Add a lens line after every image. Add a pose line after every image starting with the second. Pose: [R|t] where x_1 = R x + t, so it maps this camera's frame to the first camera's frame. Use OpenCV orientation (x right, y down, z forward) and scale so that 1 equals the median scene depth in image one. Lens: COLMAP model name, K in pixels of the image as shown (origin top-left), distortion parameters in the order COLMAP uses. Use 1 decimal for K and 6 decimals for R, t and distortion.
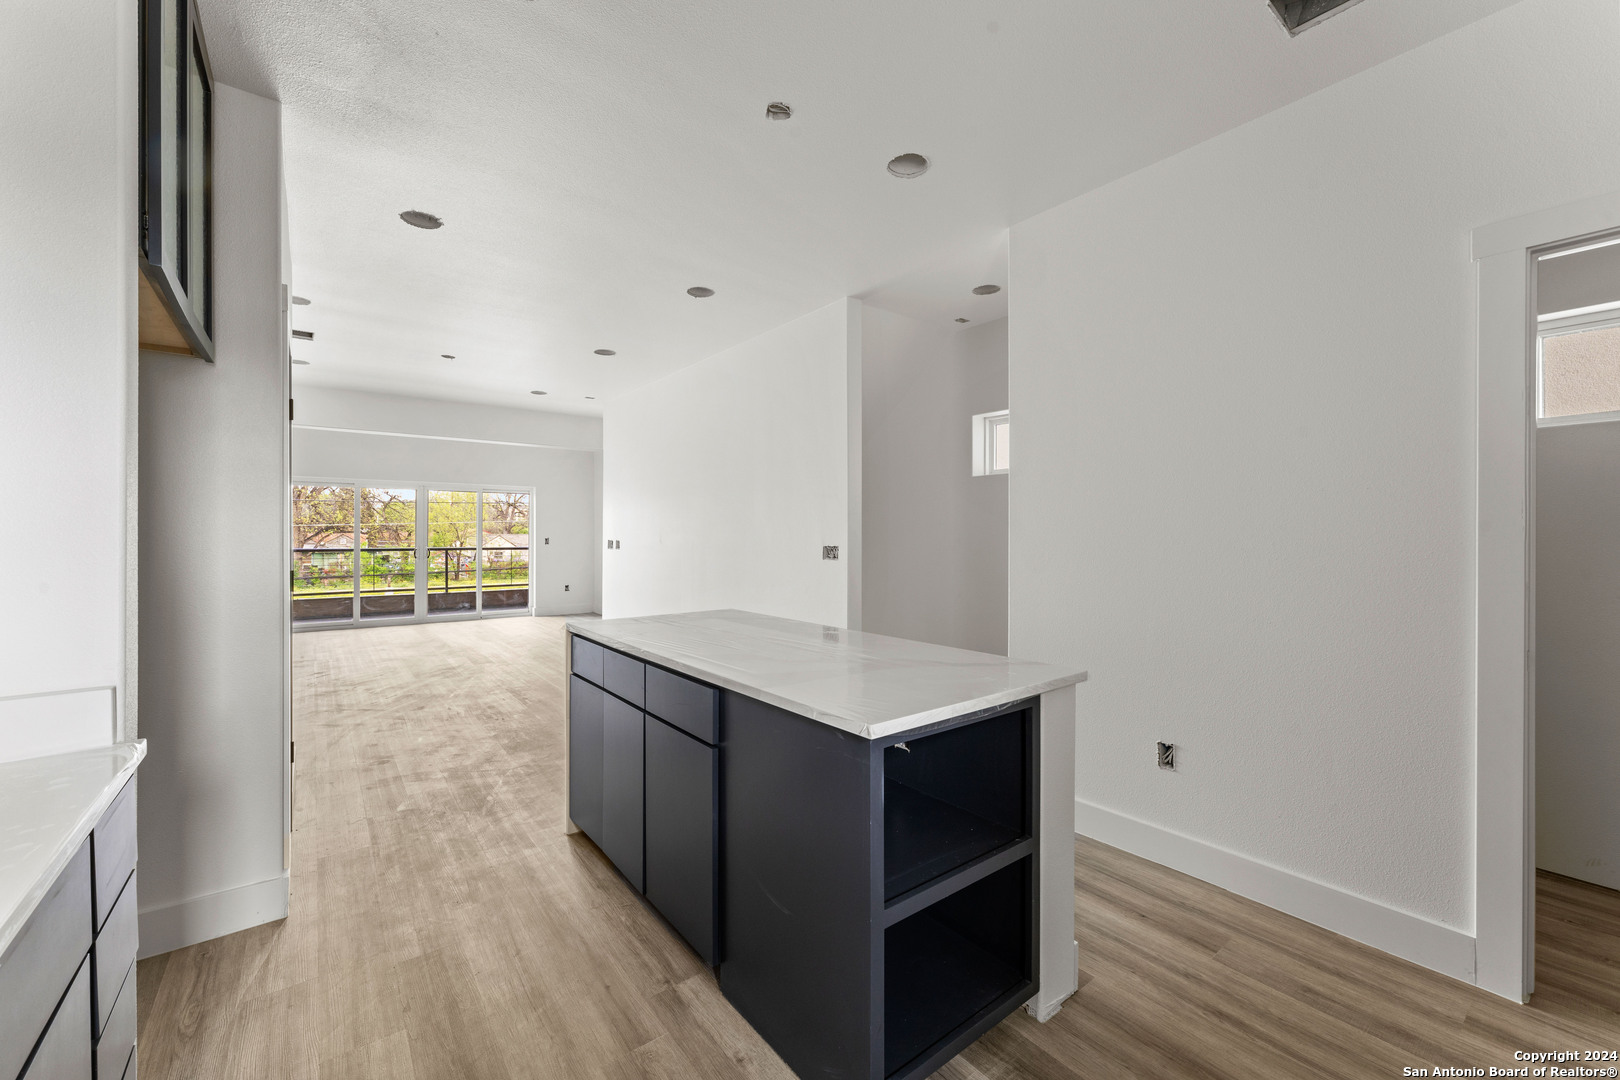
lens RADIAL K [[642.8, 0, 810.3], [0, 642.8, 545.1], [0, 0, 1]] dist [-0.002055, 0.000449]
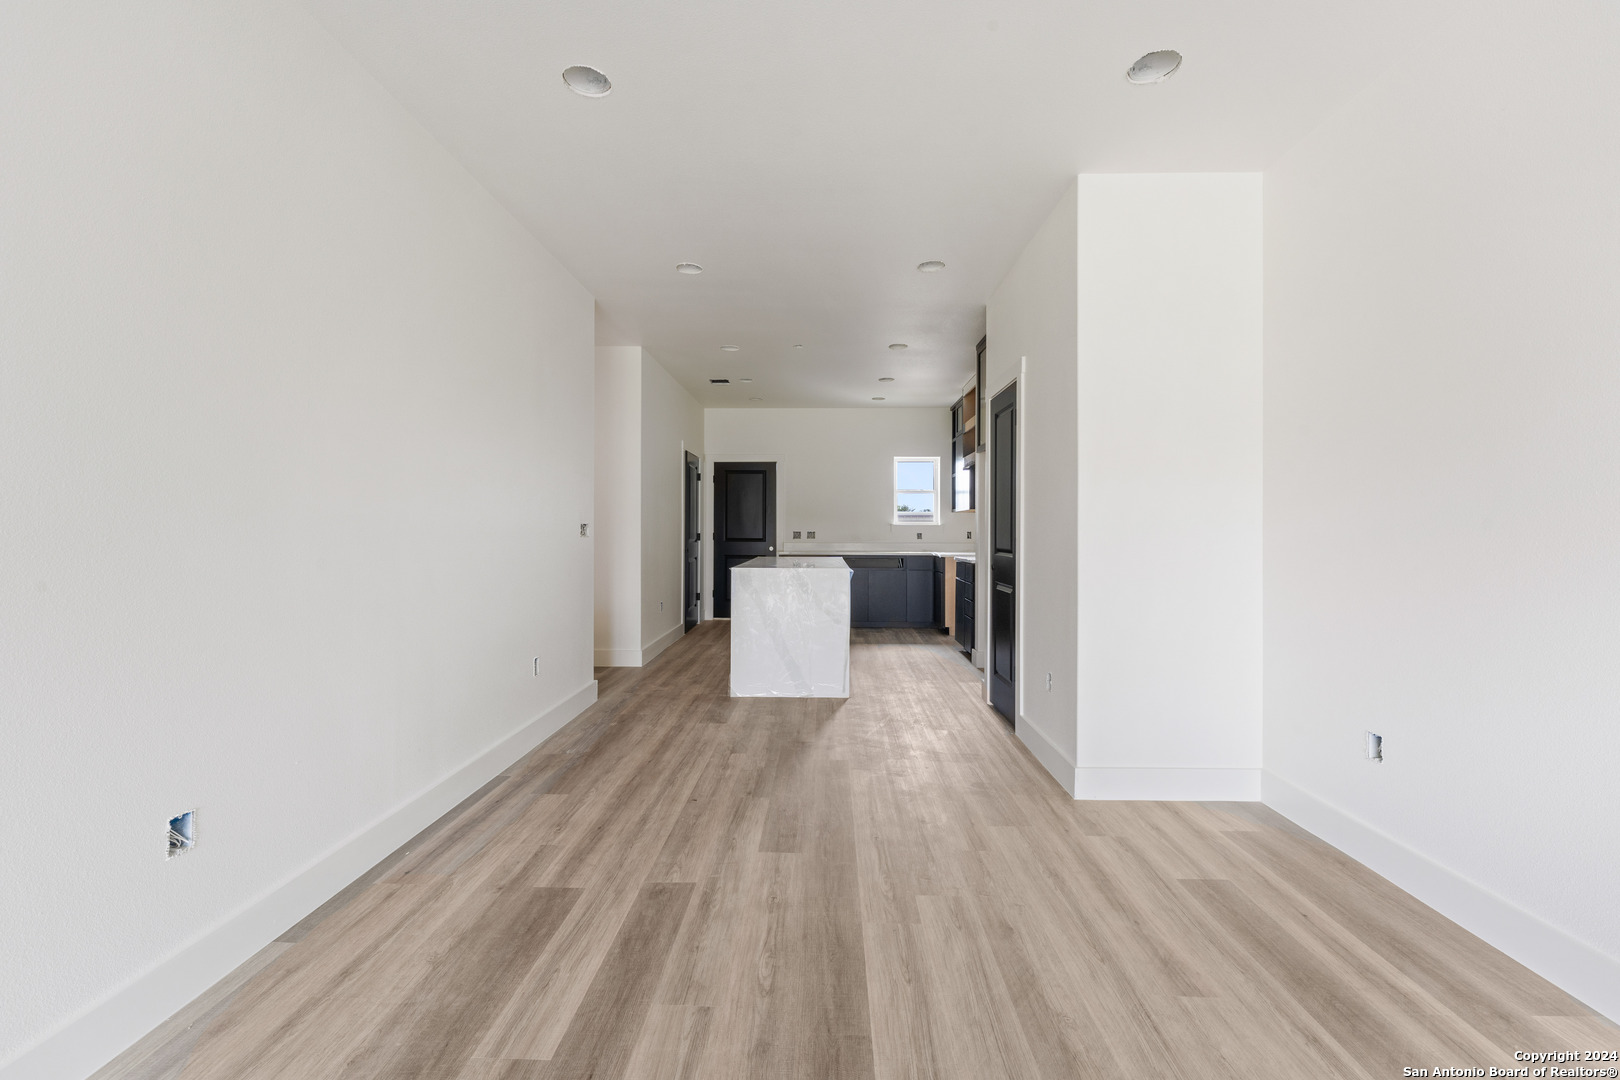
lens RADIAL K [[642.8, 0, 805.6], [0, 642.8, 525.1], [0, 0, 1]] dist [-0.002055, 0.000449]
pose [[-0.769520, 0.001502, 0.638622, -0.392728], [0.004259, 0.999987, 0.002780, 0.001238], [-0.638609, 0.004860, -0.769516, 0.681707]]
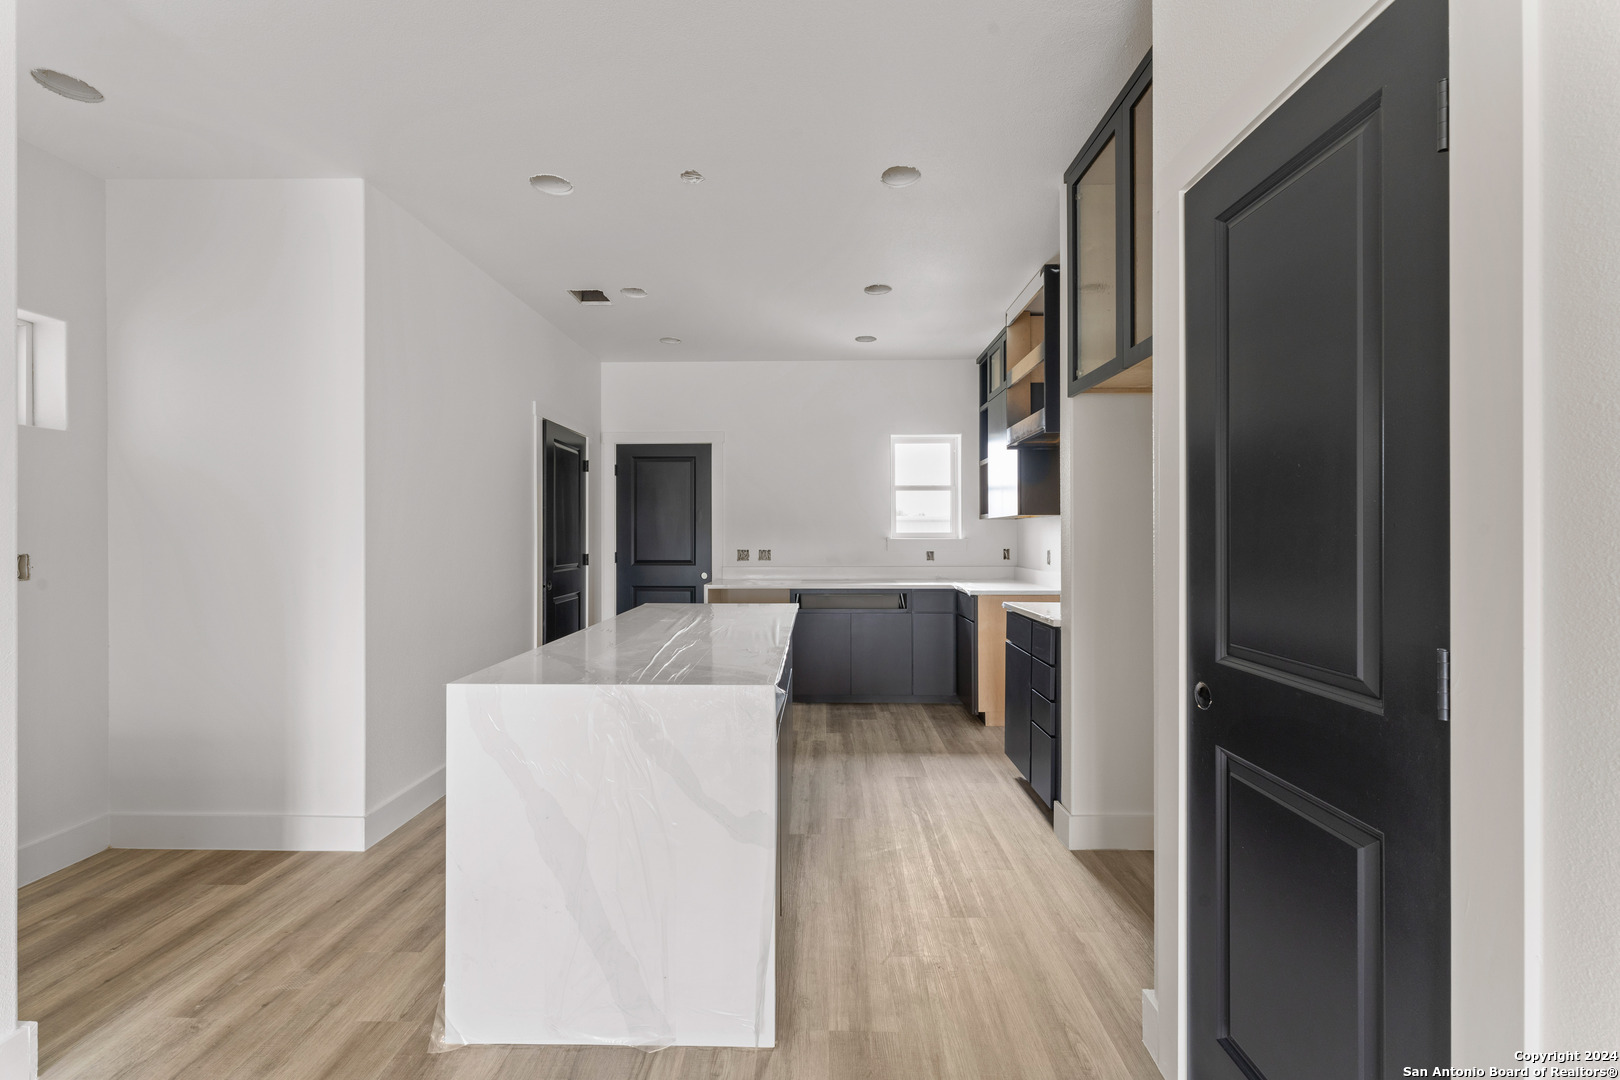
lens RADIAL K [[642.8, 0, 805.2], [0, 642.8, 532.2], [0, 0, 1]] dist [-0.002055, 0.000449]
pose [[-0.775496, 0.001684, 0.631350, -0.226438], [0.008157, 0.999940, 0.007352, -0.006922], [-0.631300, 0.010851, -0.775463, 0.420476]]
